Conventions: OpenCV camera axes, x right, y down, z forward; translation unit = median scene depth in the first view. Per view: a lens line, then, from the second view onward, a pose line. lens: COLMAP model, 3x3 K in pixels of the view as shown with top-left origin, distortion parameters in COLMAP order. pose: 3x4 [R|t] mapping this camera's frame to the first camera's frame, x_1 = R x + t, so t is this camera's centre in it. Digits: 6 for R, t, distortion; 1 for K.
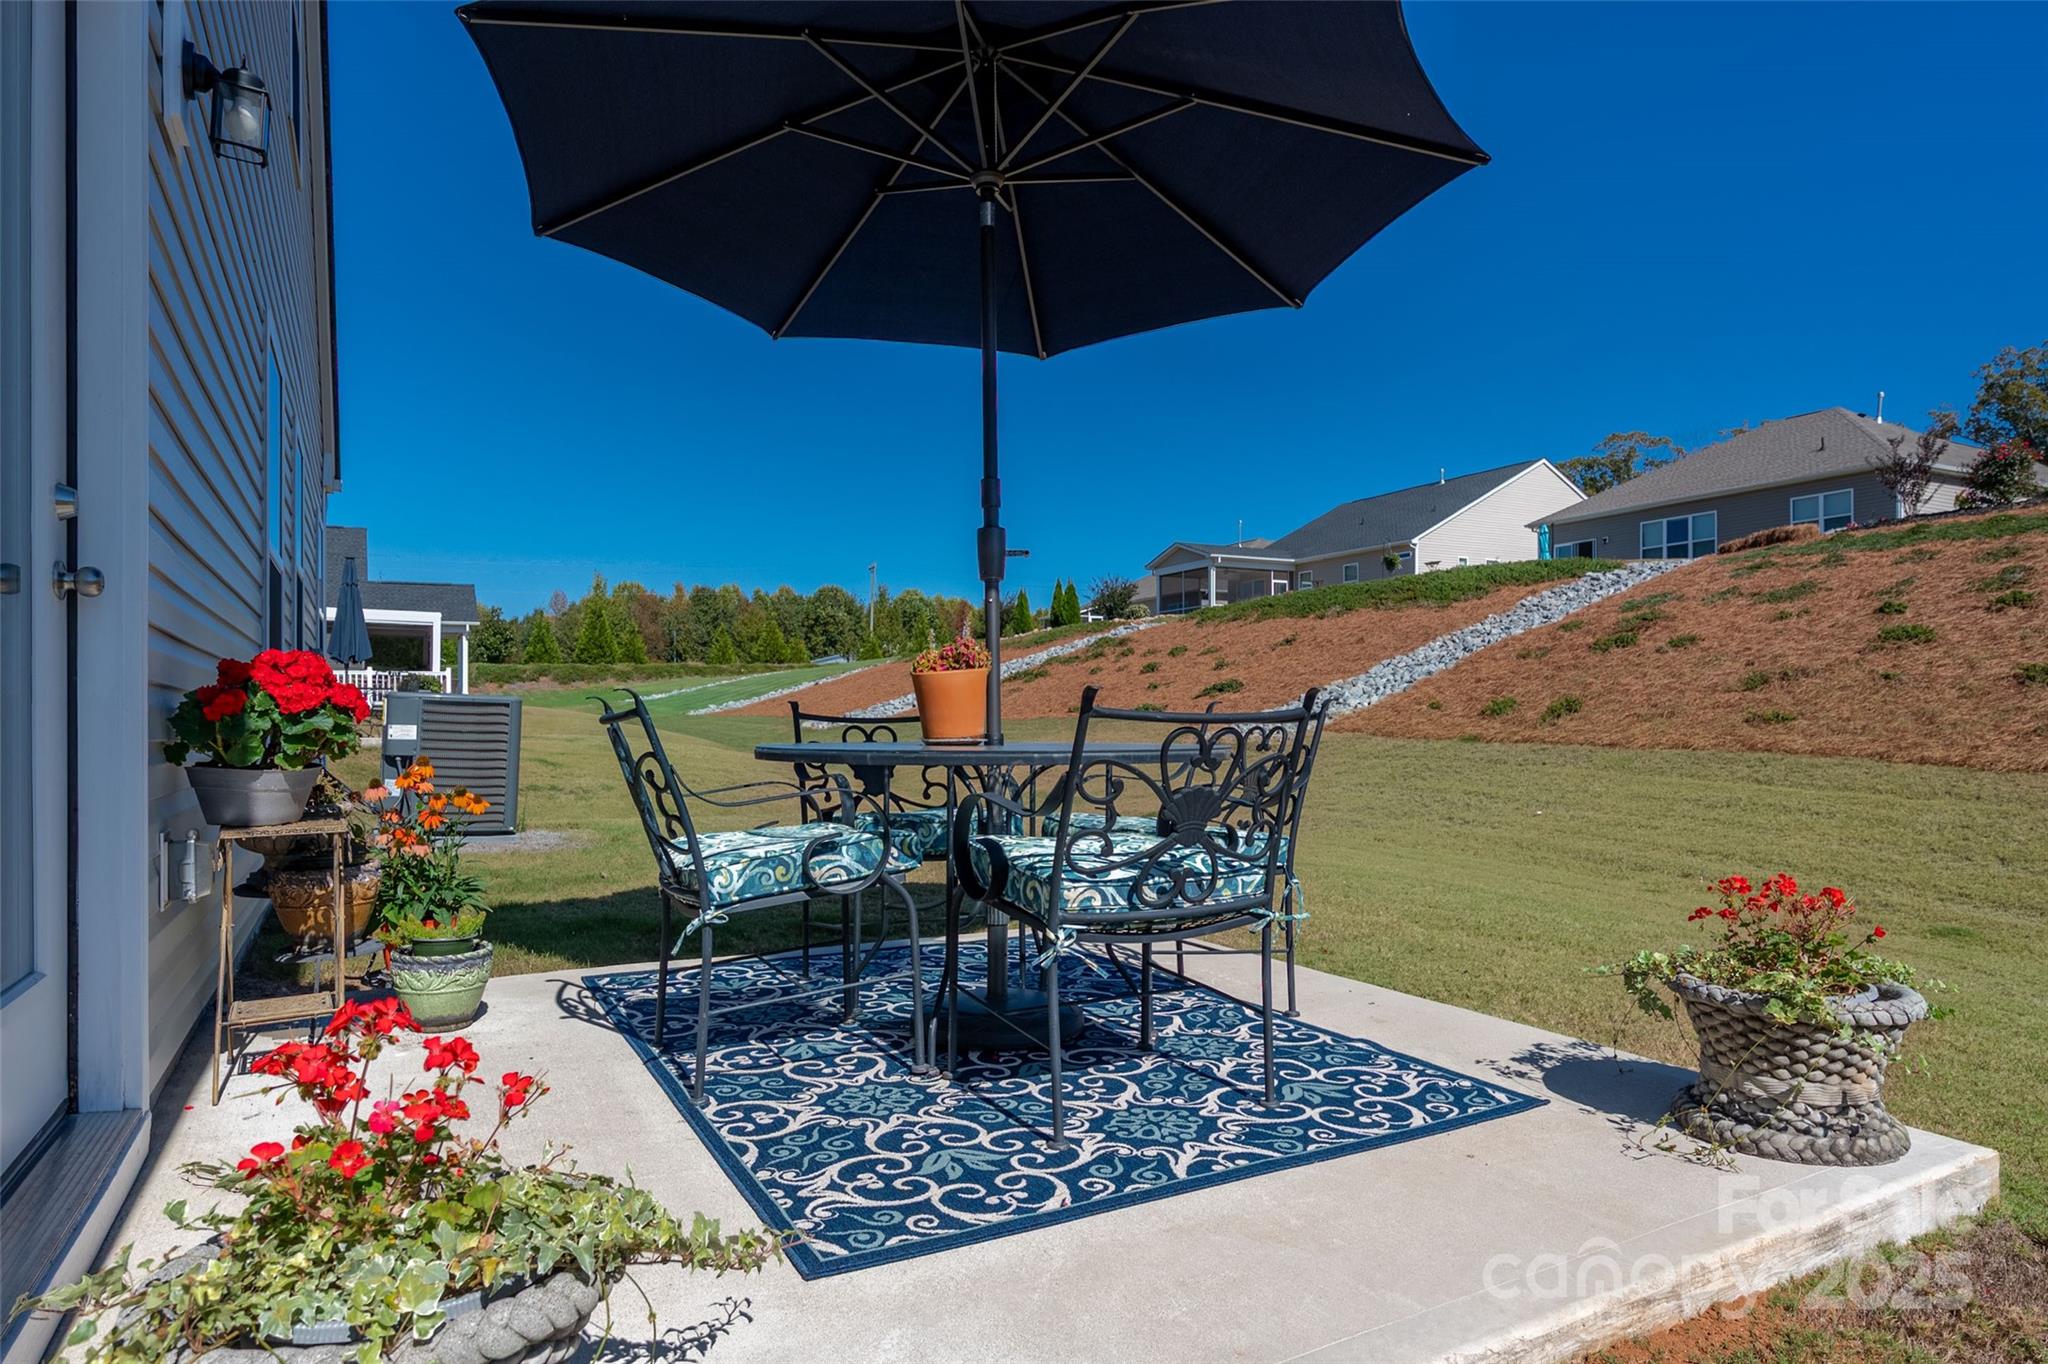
lens RADIAL K [[1167.4, 0, 1024.1], [0, 1167.4, 686.6], [0, 0, 1]] dist [-0.003093, -0.001332]
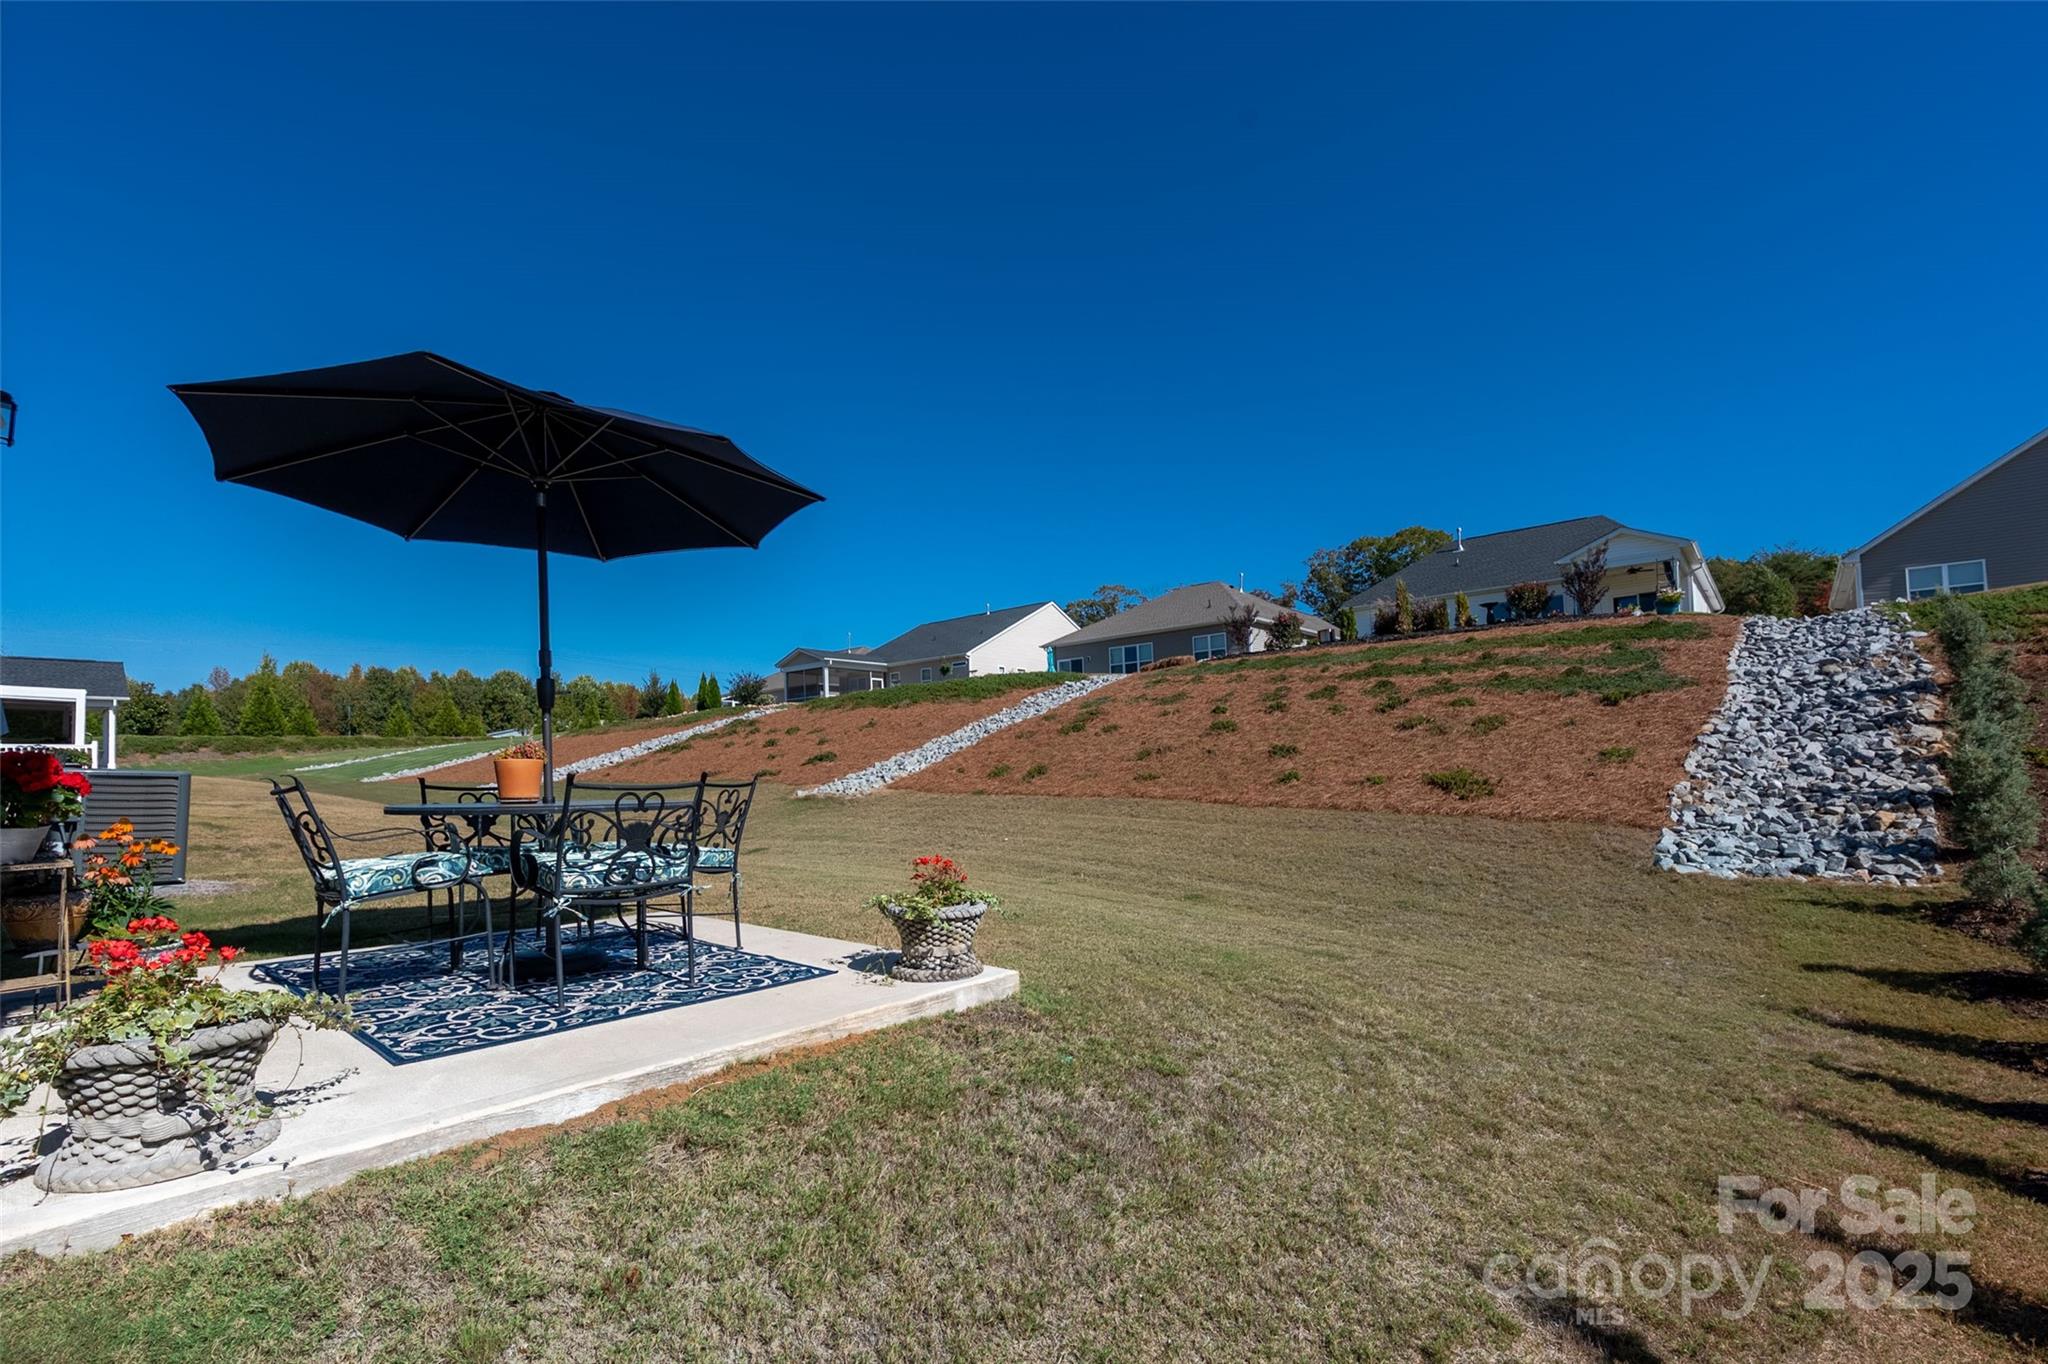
lens RADIAL K [[885.2, 0, 1014.1], [0, 885.2, 756.0], [0, 0, 1]] dist [-0.003335, -0.000557]
pose [[0.938171, -0.001708, 0.346168, 0.036017], [0.001306, 0.999998, 0.001395, -0.004406], [-0.346170, -0.000856, 0.938172, -0.100786]]
